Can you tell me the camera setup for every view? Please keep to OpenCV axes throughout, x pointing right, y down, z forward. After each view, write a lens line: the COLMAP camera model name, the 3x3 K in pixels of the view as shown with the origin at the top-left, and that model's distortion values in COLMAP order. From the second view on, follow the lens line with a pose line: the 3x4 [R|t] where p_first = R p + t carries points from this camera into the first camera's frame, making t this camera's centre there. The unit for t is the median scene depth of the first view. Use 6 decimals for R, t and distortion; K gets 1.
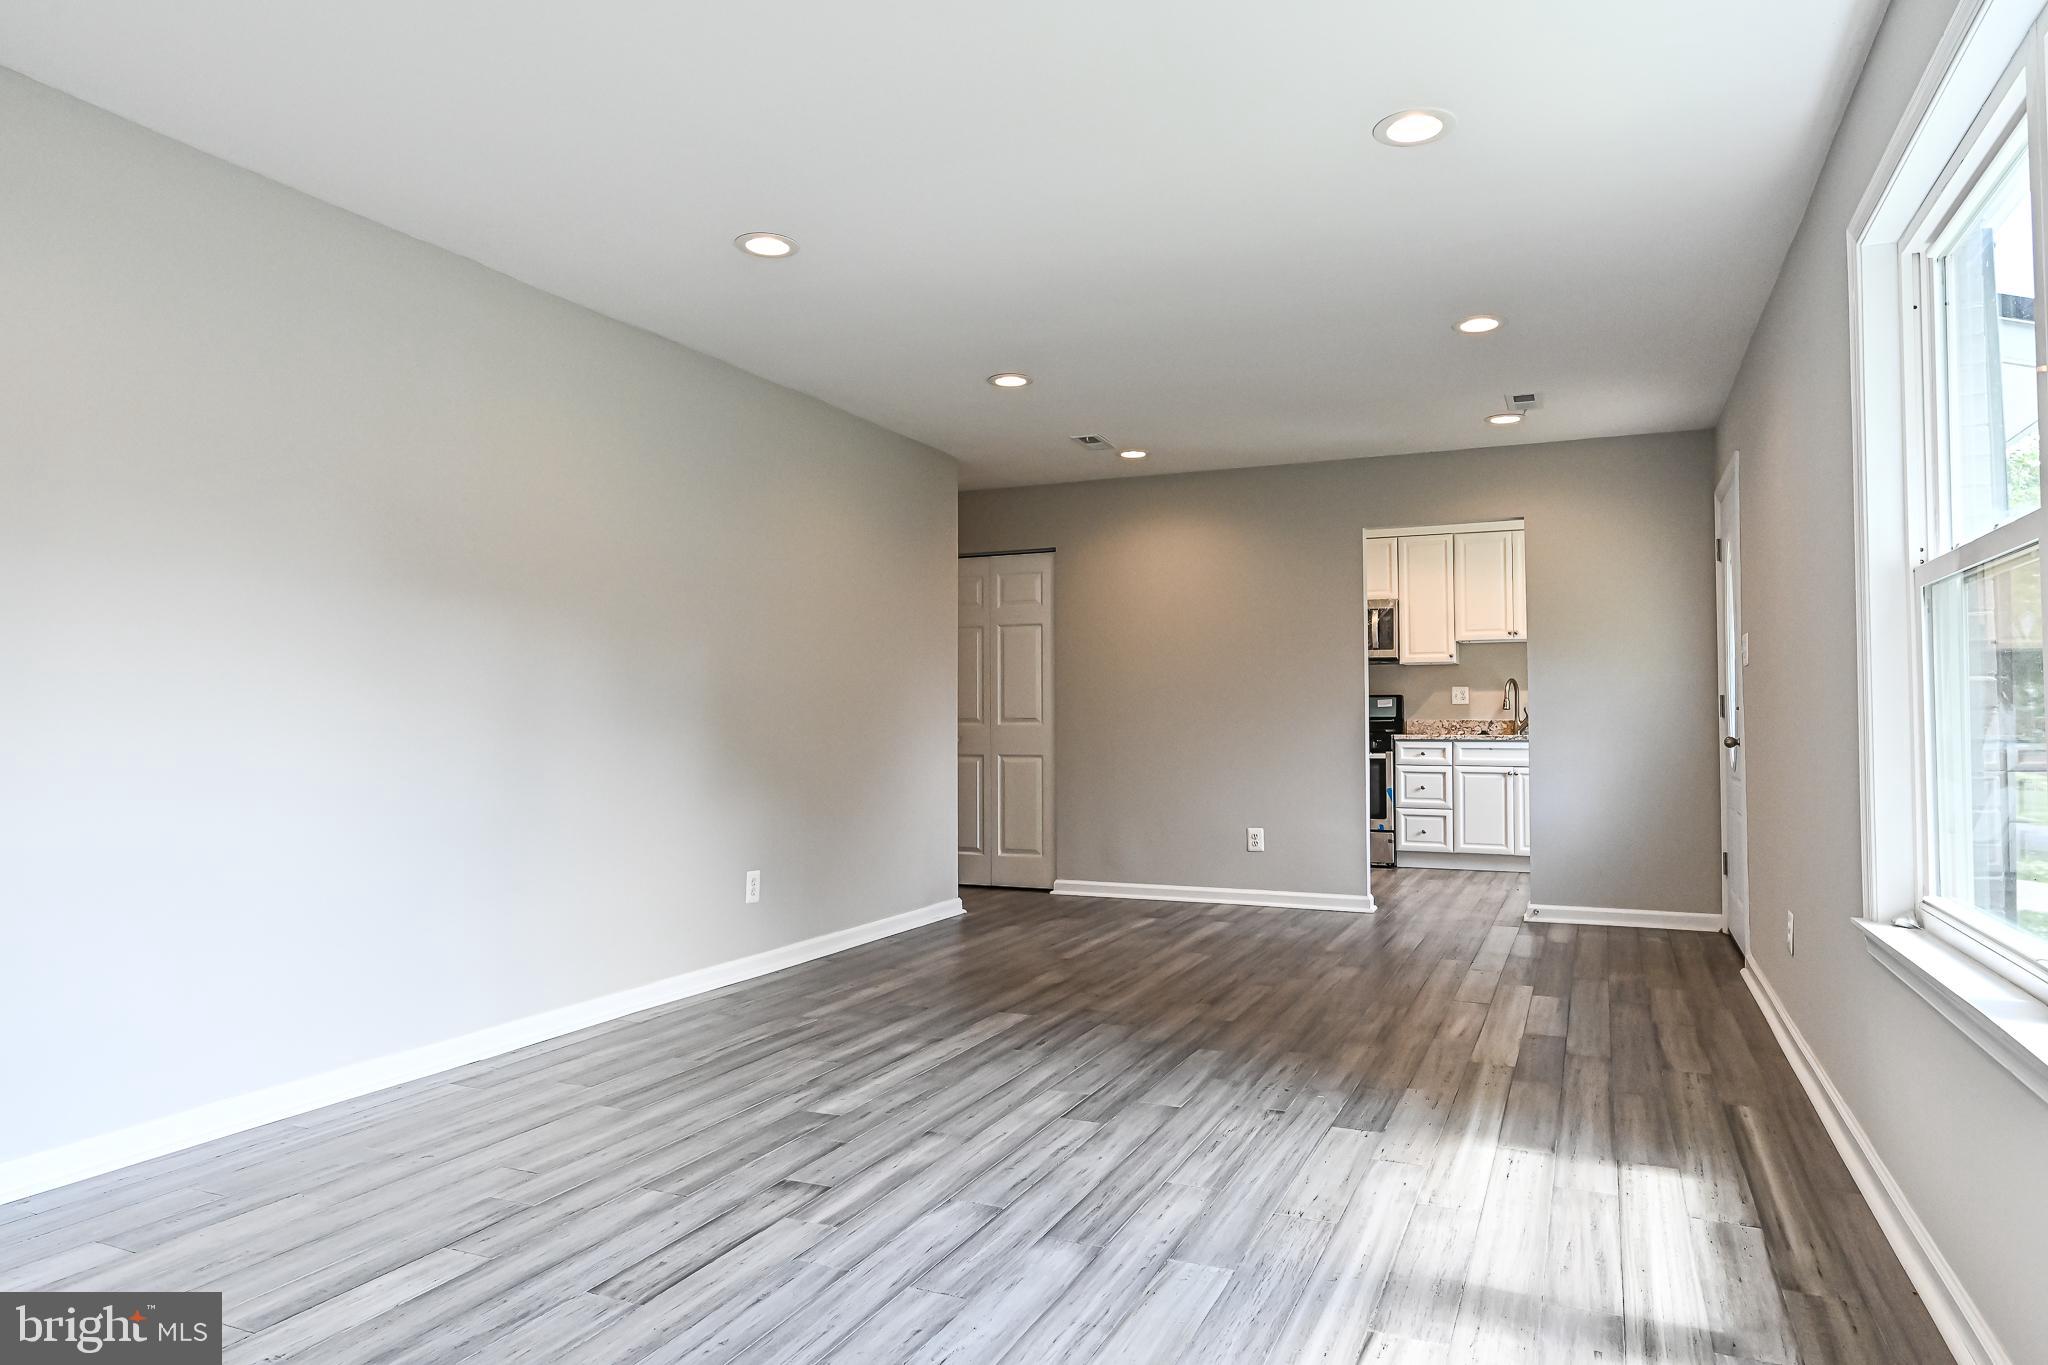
lens RADIAL K [[1276.5, 0, 1034.3], [0, 1276.5, 677.5], [0, 0, 1]] dist [-0.003174, -0.003294]
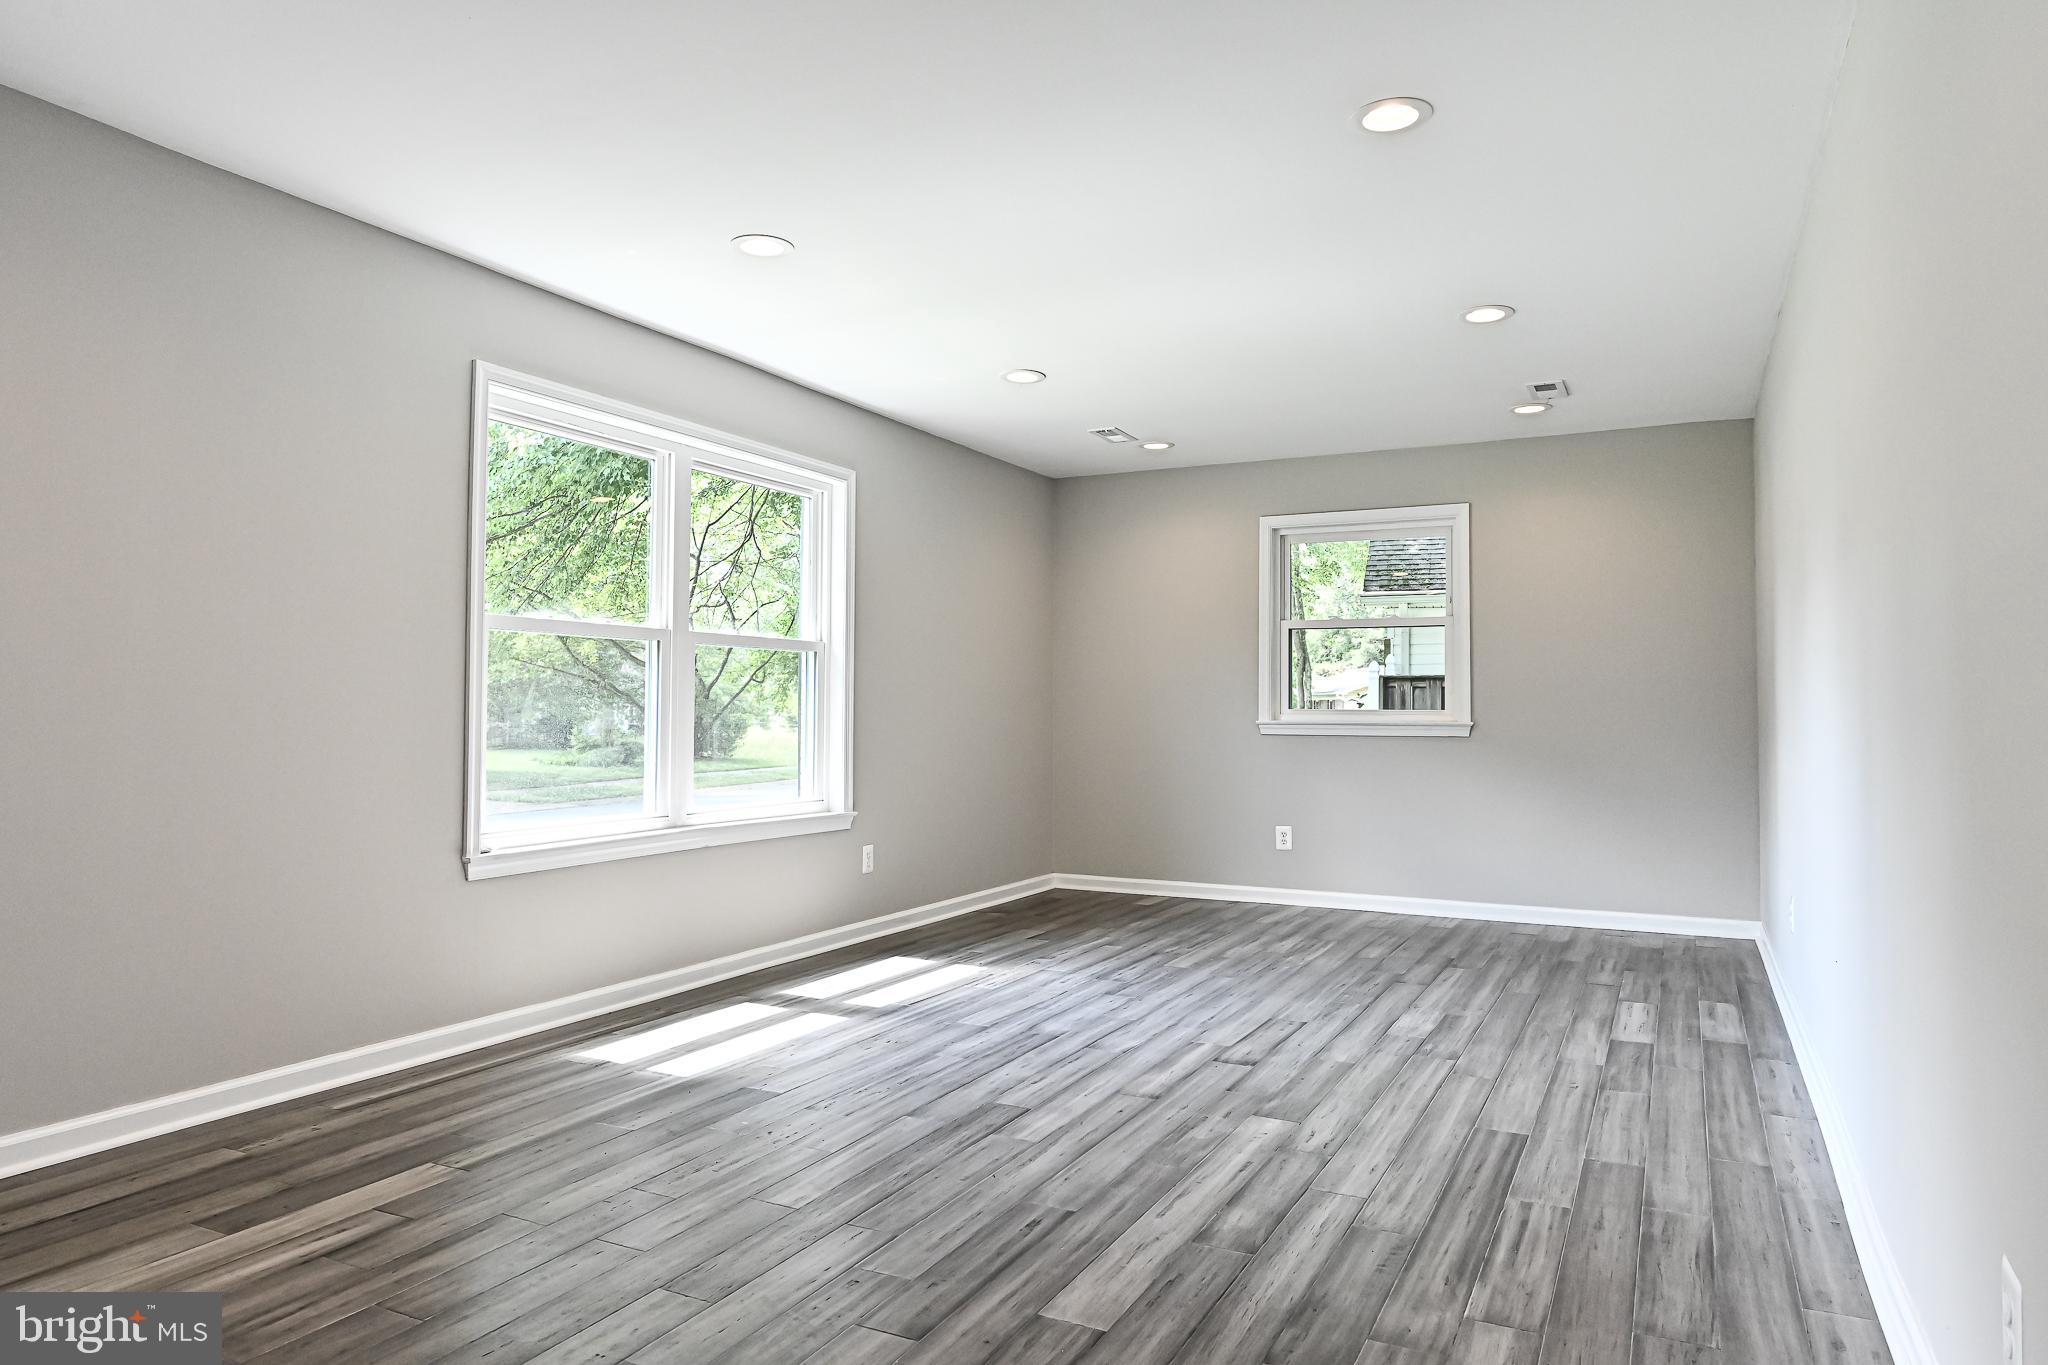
lens RADIAL K [[1276.5, 0, 1034.3], [0, 1276.5, 677.5], [0, 0, 1]] dist [-0.003174, -0.003294]
pose [[-0.998450, -0.000794, 0.055656, -0.036856], [-0.004347, 0.997957, -0.063748, 0.065642], [-0.055492, -0.063891, -0.996413, 1.969394]]
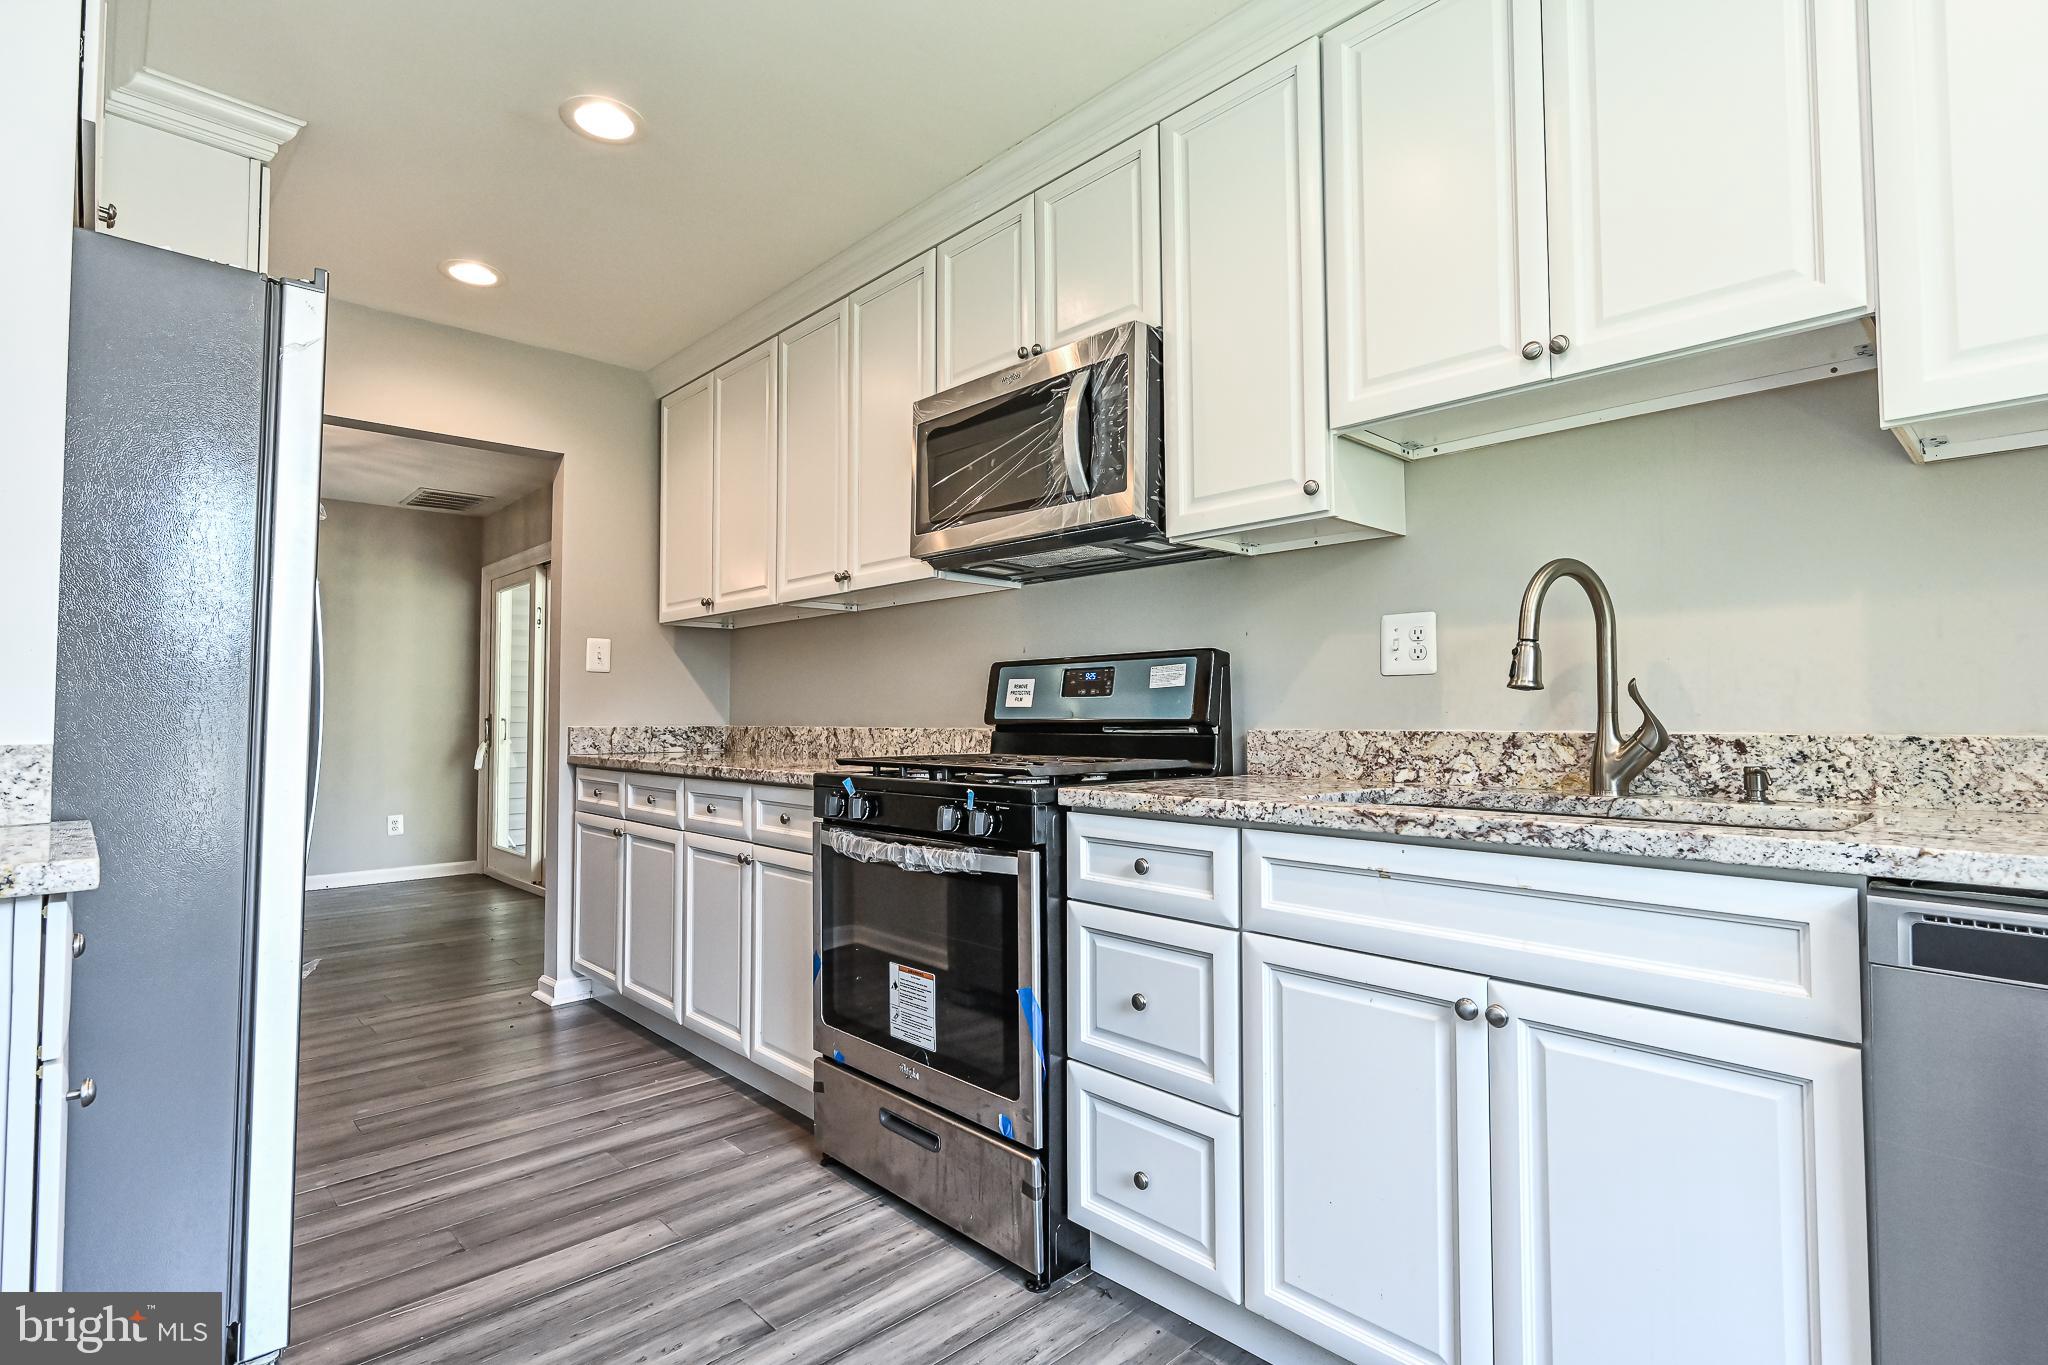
lens RADIAL K [[985.1, 0, 1034.0], [0, 985.1, 676.0], [0, 0, 1]] dist [-0.004286, -0.000549]
pose [[0.925281, -0.015739, -0.378956, 0.931208], [0.014053, 0.999875, -0.007215, 0.059301], [0.379022, 0.001350, 0.925387, 2.100366]]
